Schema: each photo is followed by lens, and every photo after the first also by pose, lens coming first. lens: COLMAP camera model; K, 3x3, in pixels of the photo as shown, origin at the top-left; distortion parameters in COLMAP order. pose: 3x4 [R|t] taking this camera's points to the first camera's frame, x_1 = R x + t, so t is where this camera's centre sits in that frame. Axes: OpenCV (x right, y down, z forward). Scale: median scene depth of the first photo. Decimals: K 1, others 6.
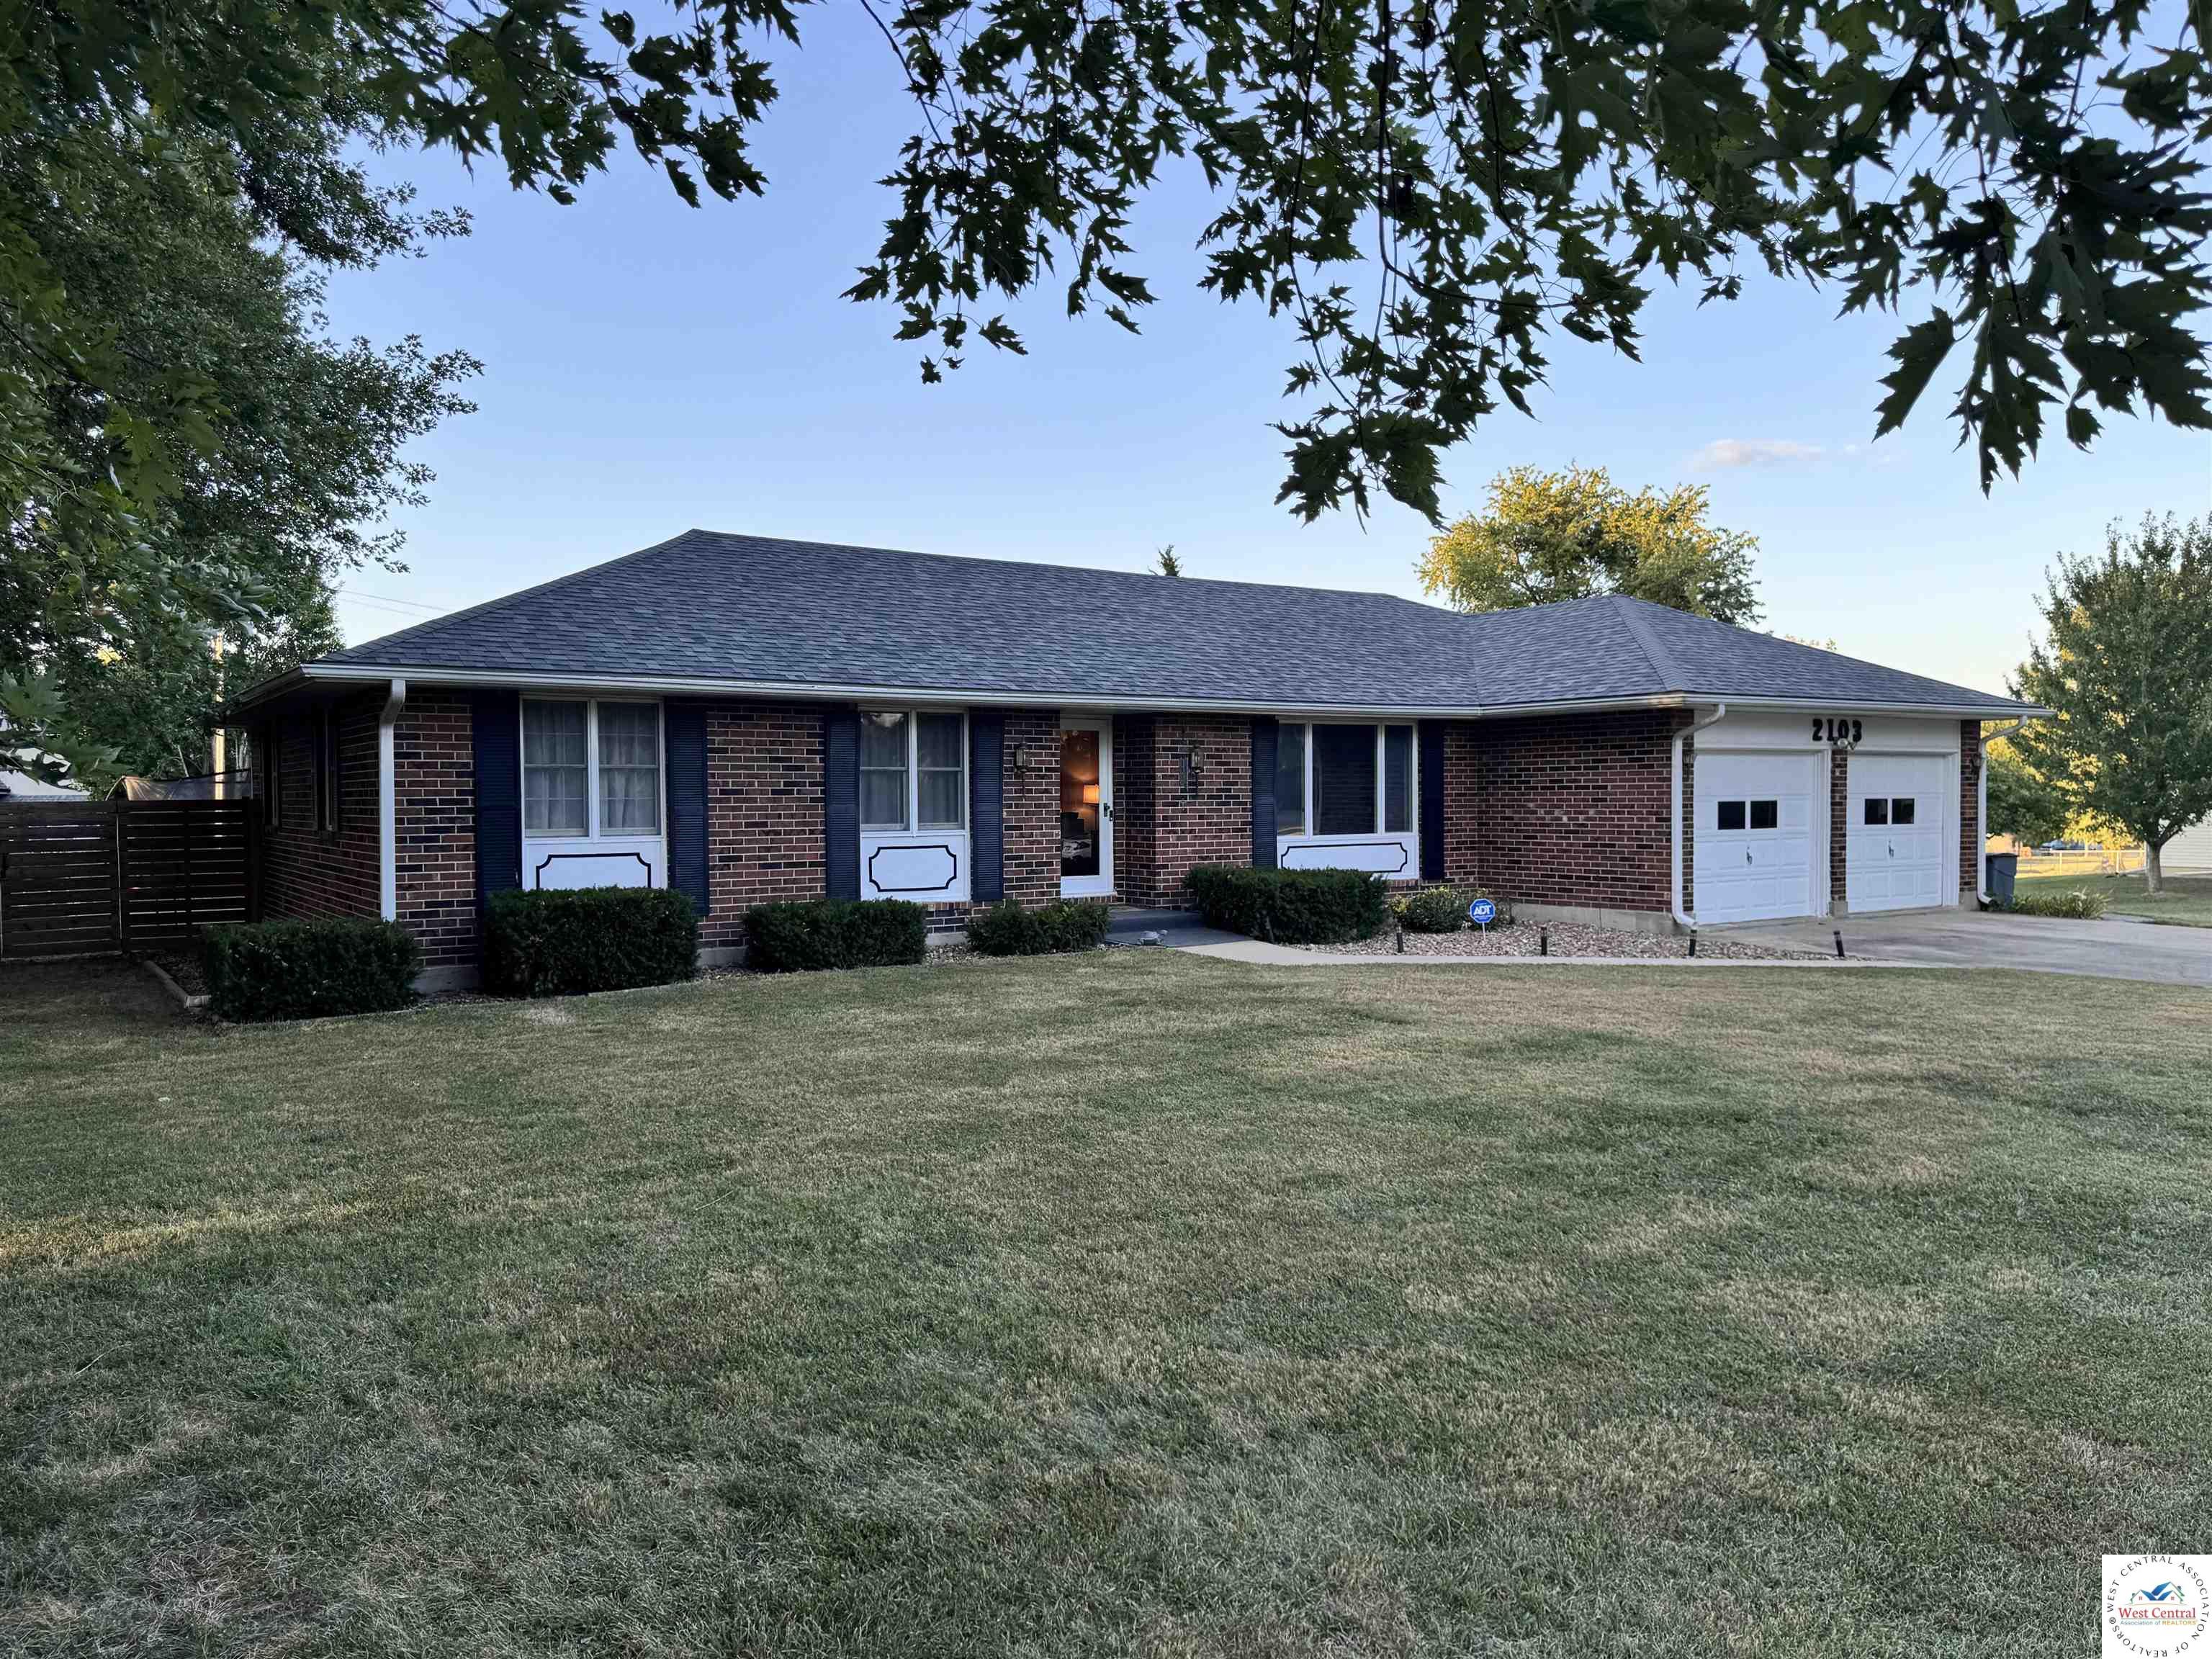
lens RADIAL K [[1590.6, 0, 1106.0], [0, 1590.6, 829.5], [0, 0, 1]] dist [0.106654, -0.157215]
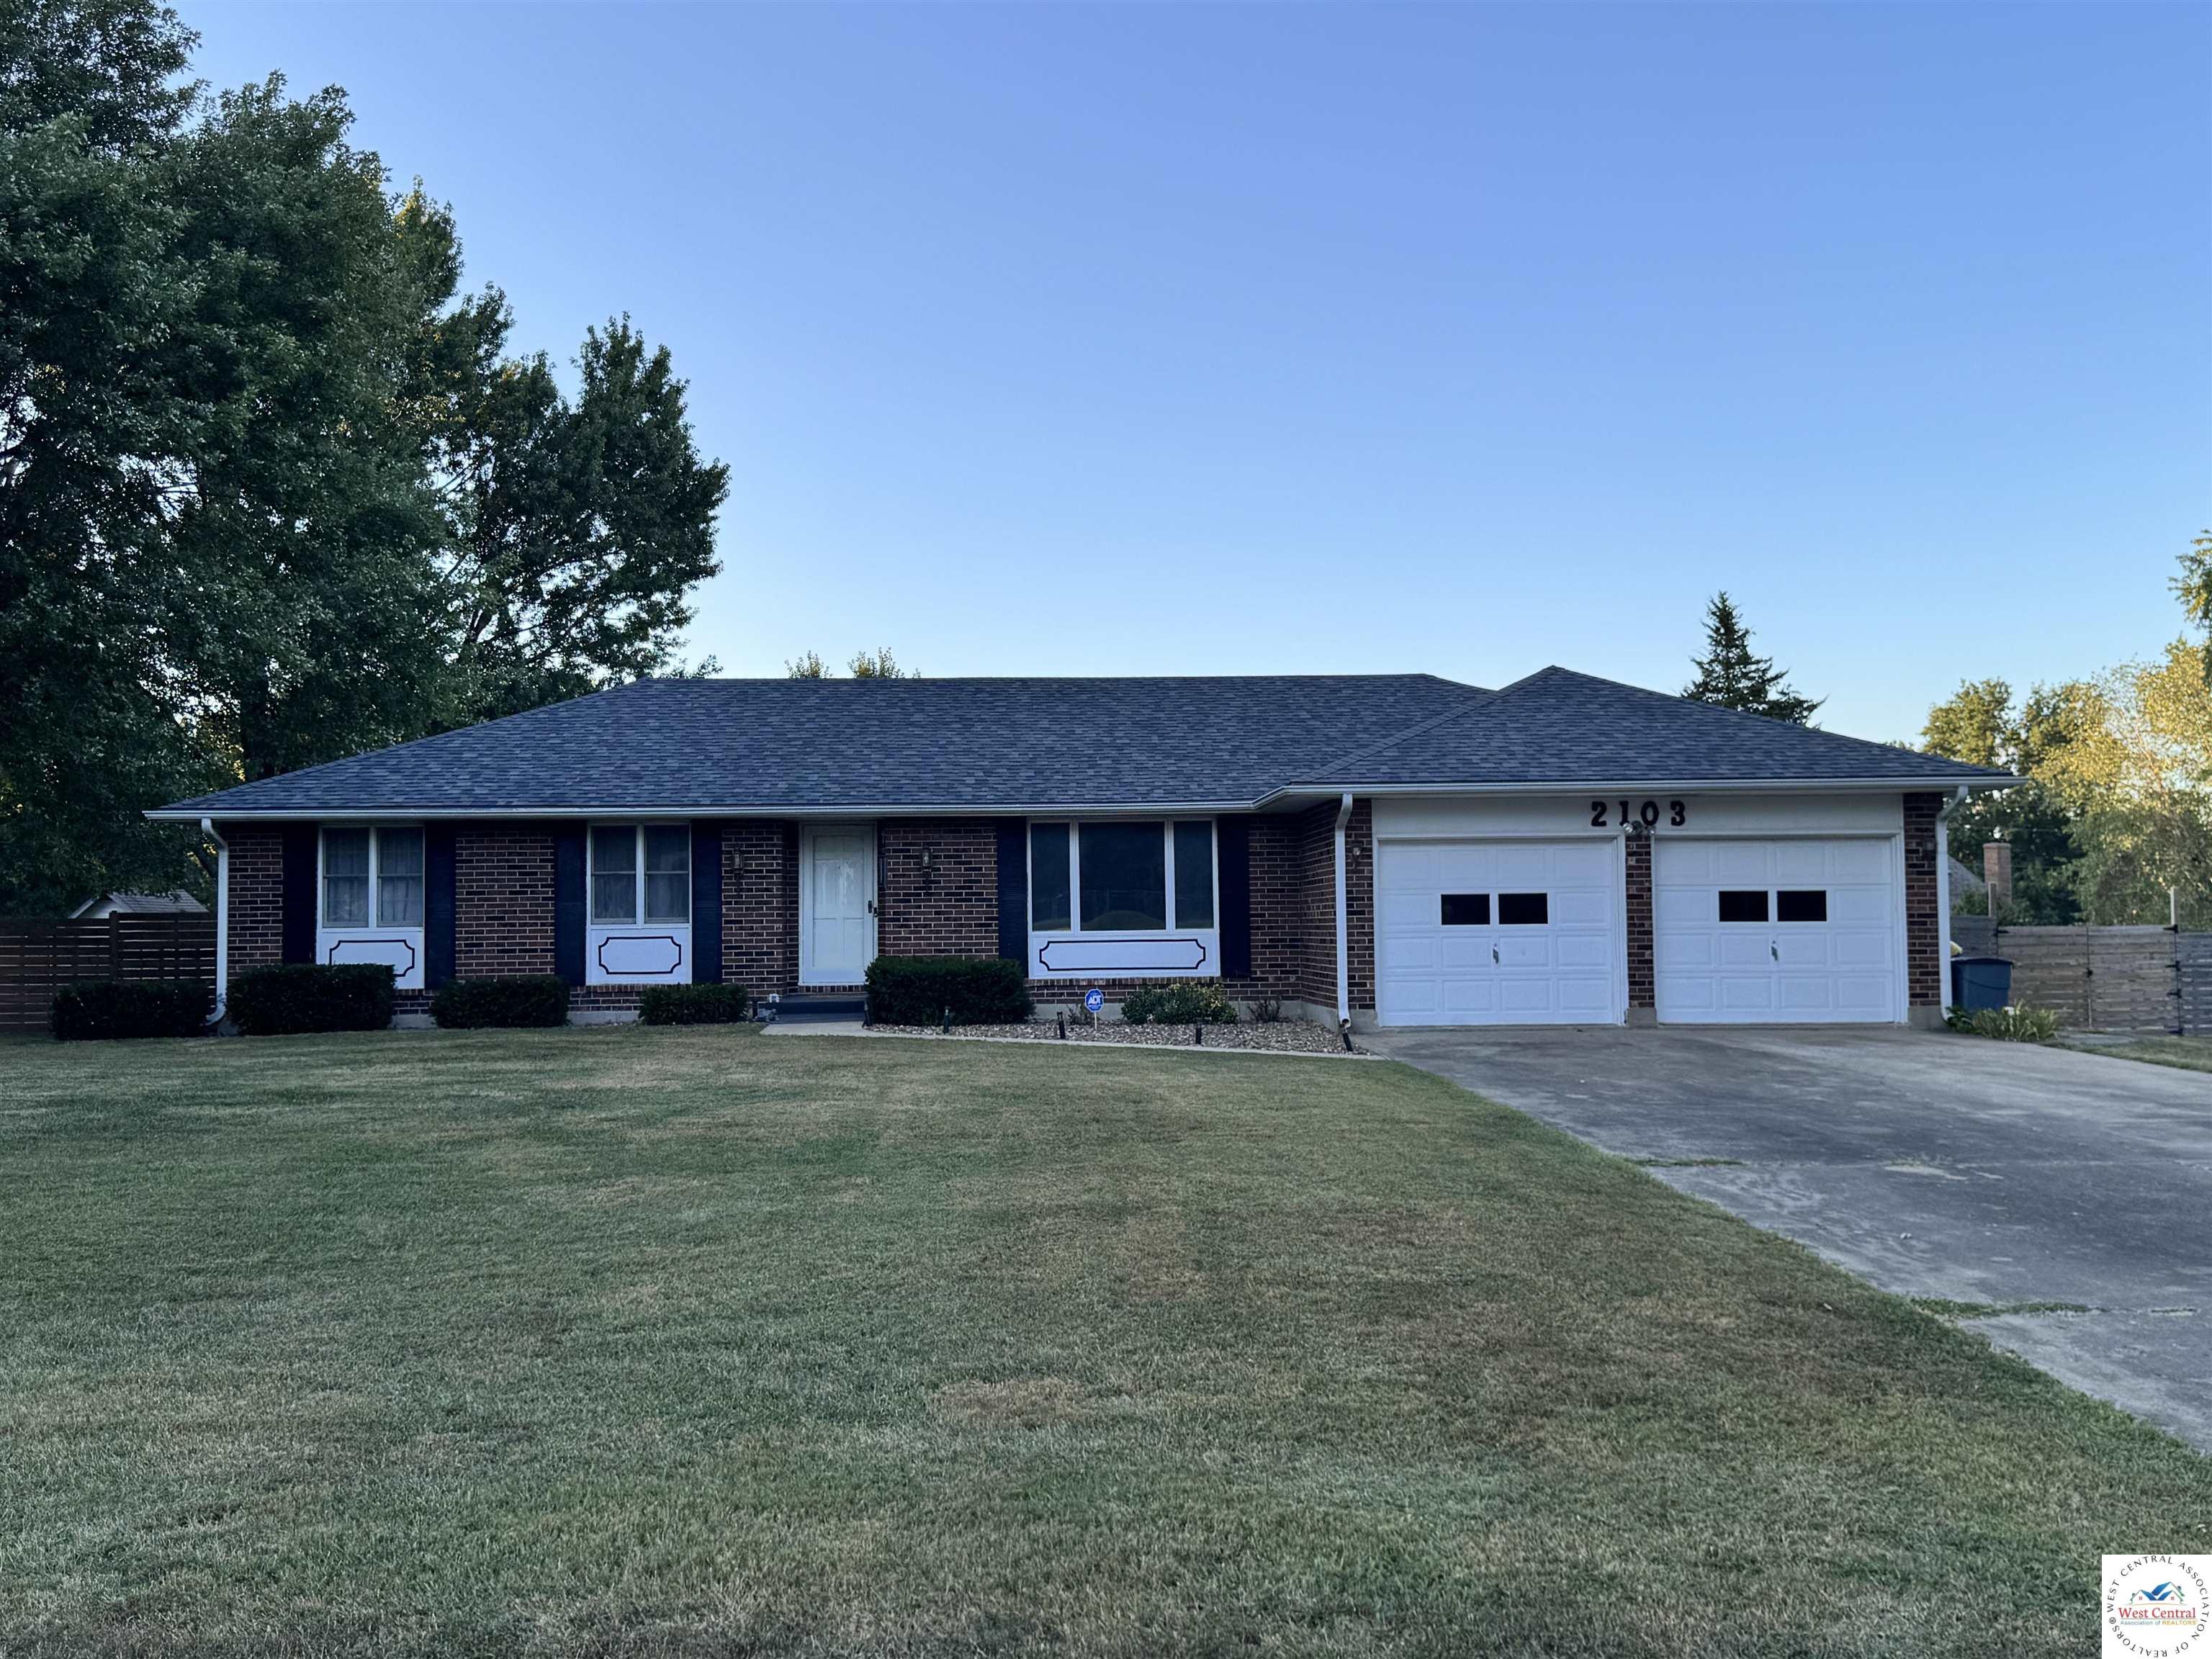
lens RADIAL K [[2056.2, 0, 1106.0], [0, 2056.2, 829.5], [0, 0, 1]] dist [0.088836, -0.002494]
pose [[0.843839, -0.027256, -0.535904, 0.889480], [-0.005998, 0.998168, -0.060211, 0.018755], [0.536564, 0.054023, 0.842129, -0.116857]]
